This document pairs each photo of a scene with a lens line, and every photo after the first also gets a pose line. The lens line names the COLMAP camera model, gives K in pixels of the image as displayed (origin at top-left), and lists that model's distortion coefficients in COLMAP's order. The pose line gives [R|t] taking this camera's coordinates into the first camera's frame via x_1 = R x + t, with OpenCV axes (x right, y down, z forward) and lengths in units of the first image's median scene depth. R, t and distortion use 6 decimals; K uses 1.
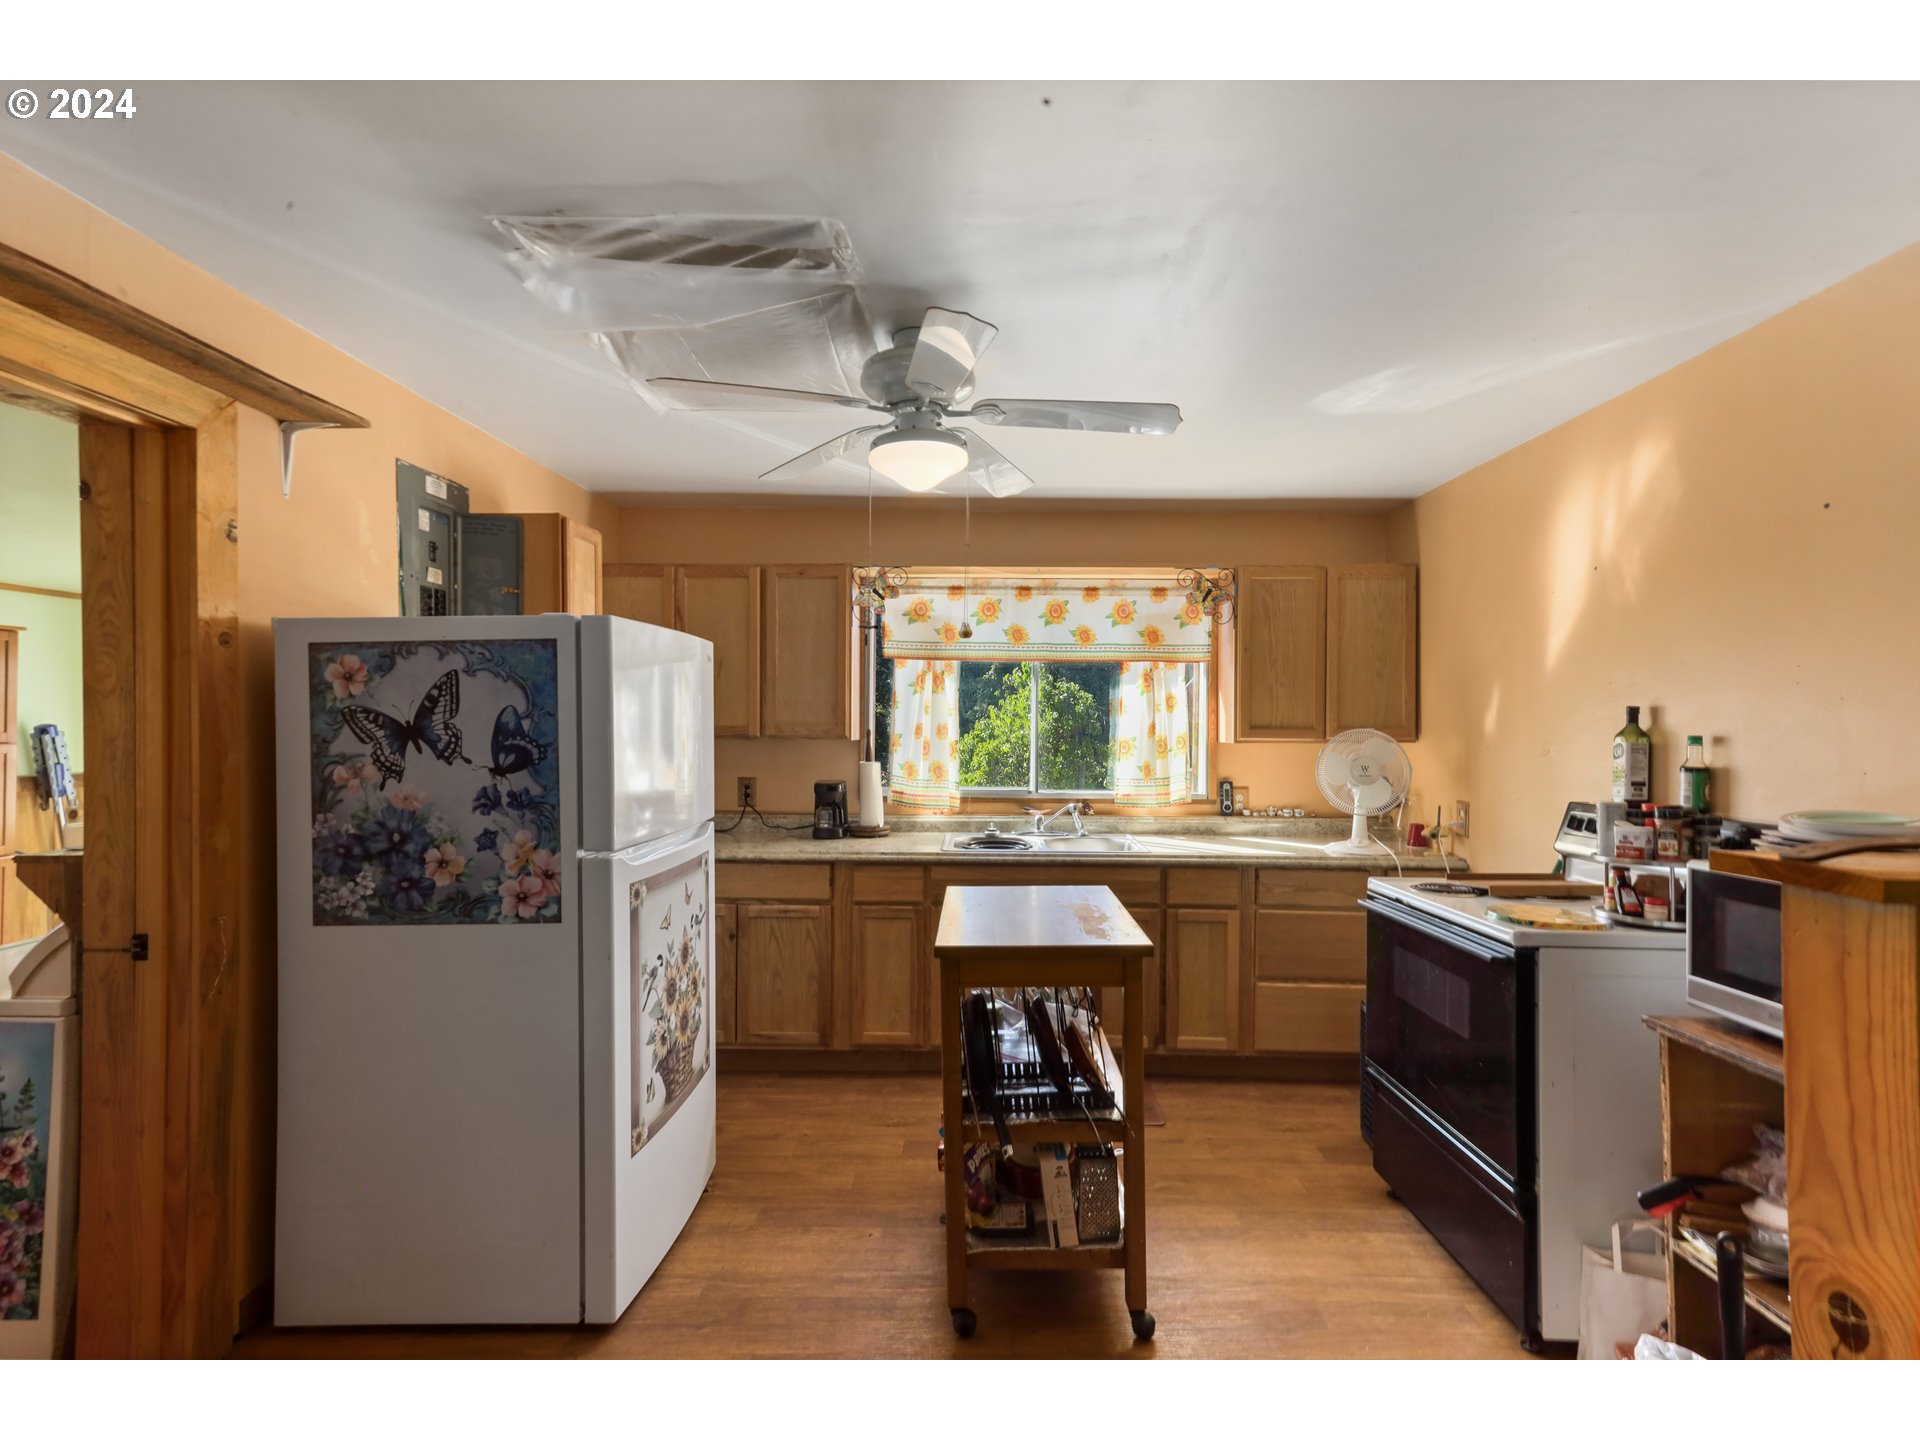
lens RADIAL K [[934.5, 0, 963.9], [0, 934.5, 723.1], [0, 0, 1]] dist [0.038897, 0.000829]
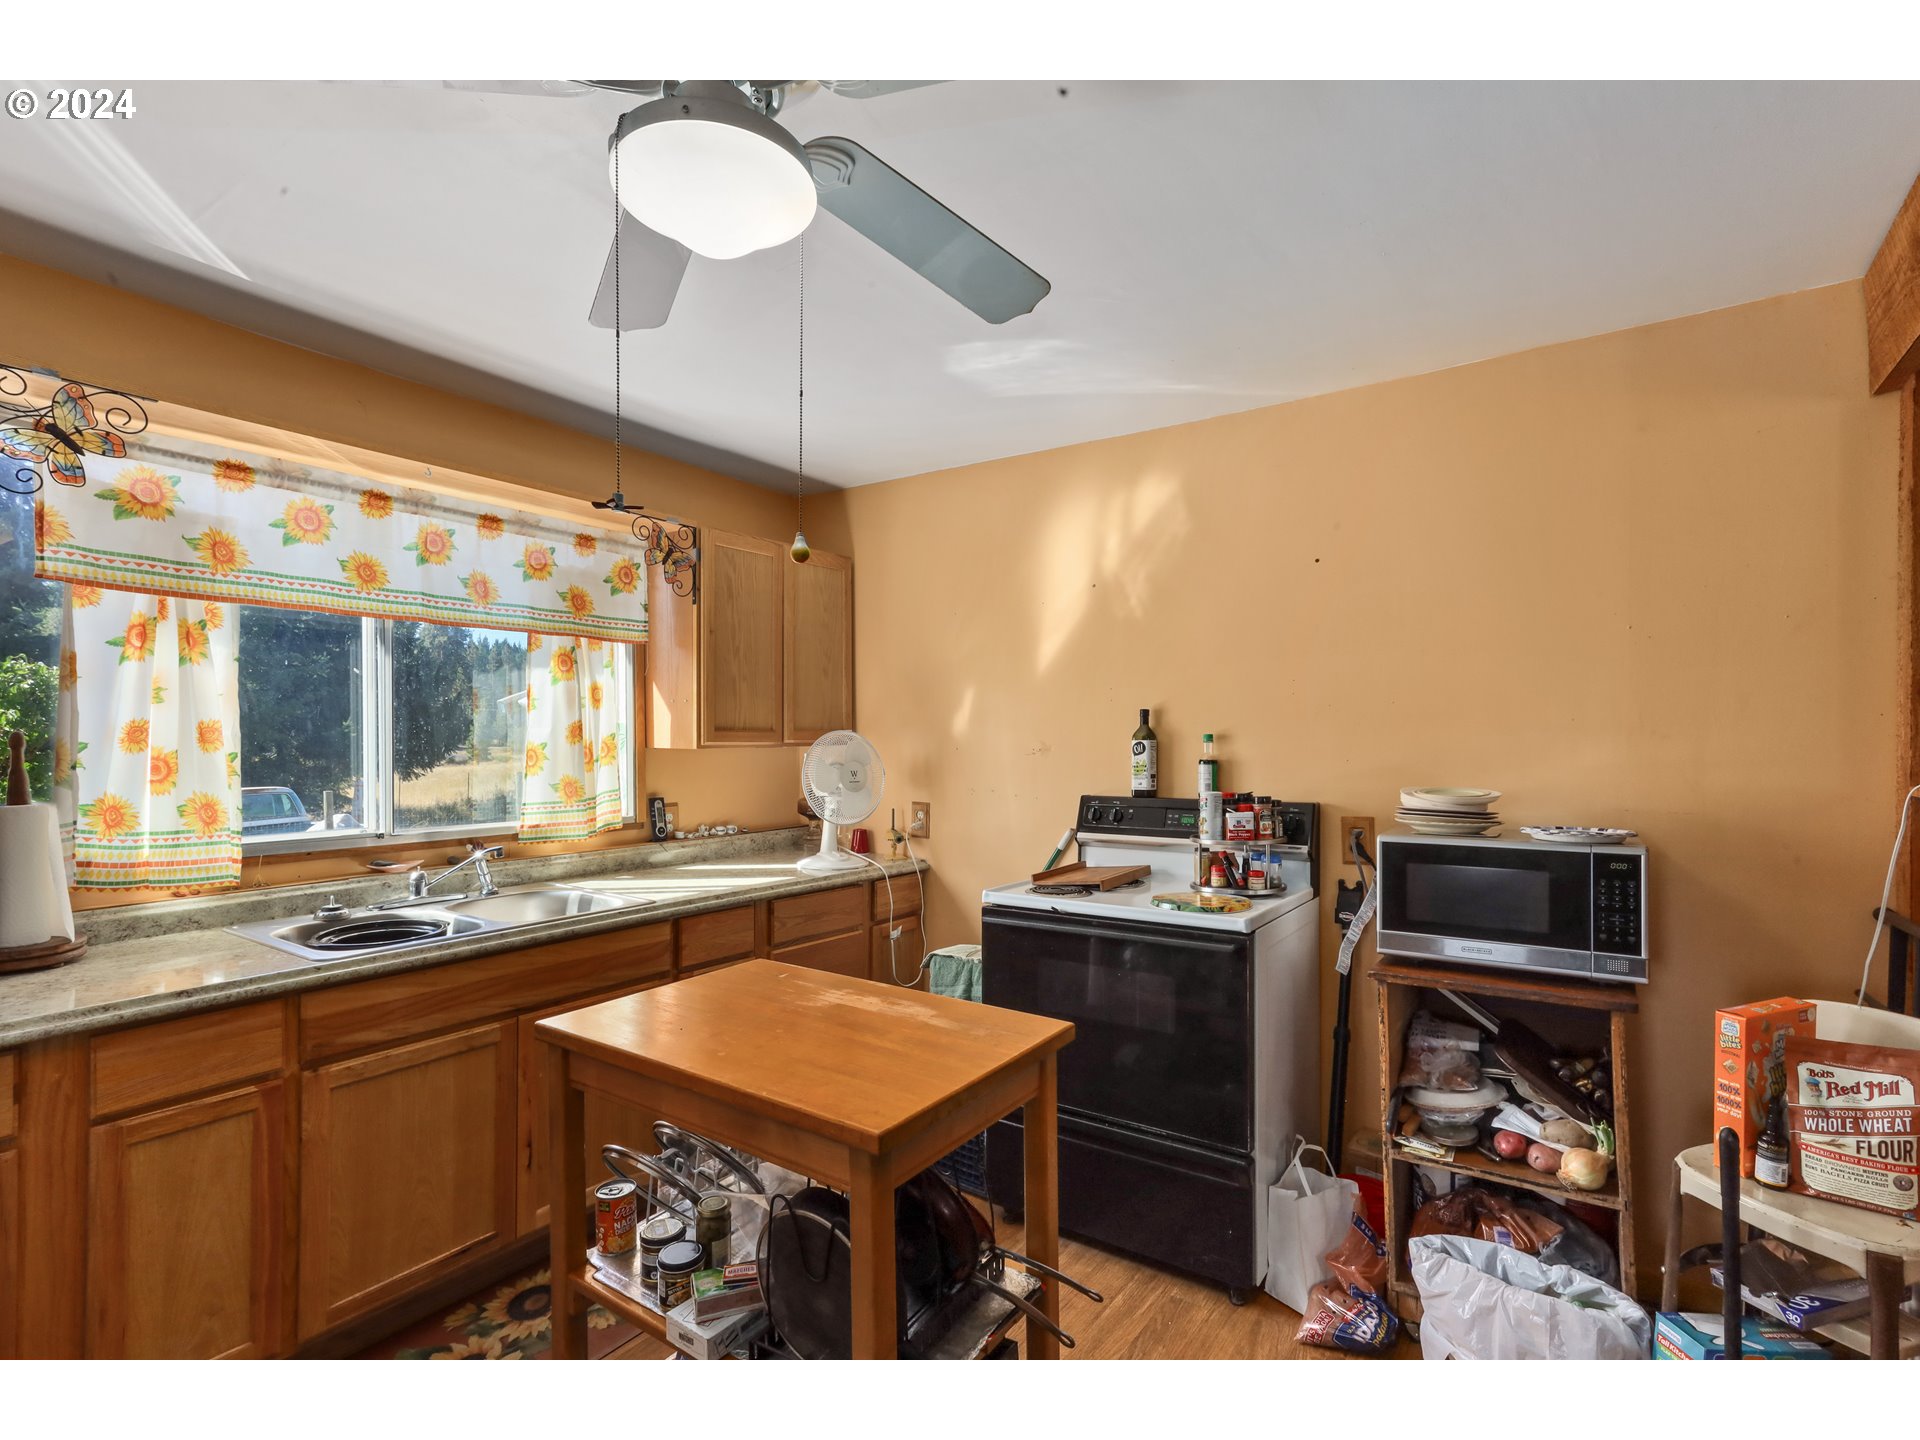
lens RADIAL K [[934.5, 0, 940.5], [0, 934.5, 744.7], [0, 0, 1]] dist [0.038897, 0.000829]
pose [[0.568394, -0.013533, 0.822645, -0.233165], [0.000334, 0.999868, 0.016217, 0.005038], [-0.822756, -0.008943, 0.568324, 0.360518]]
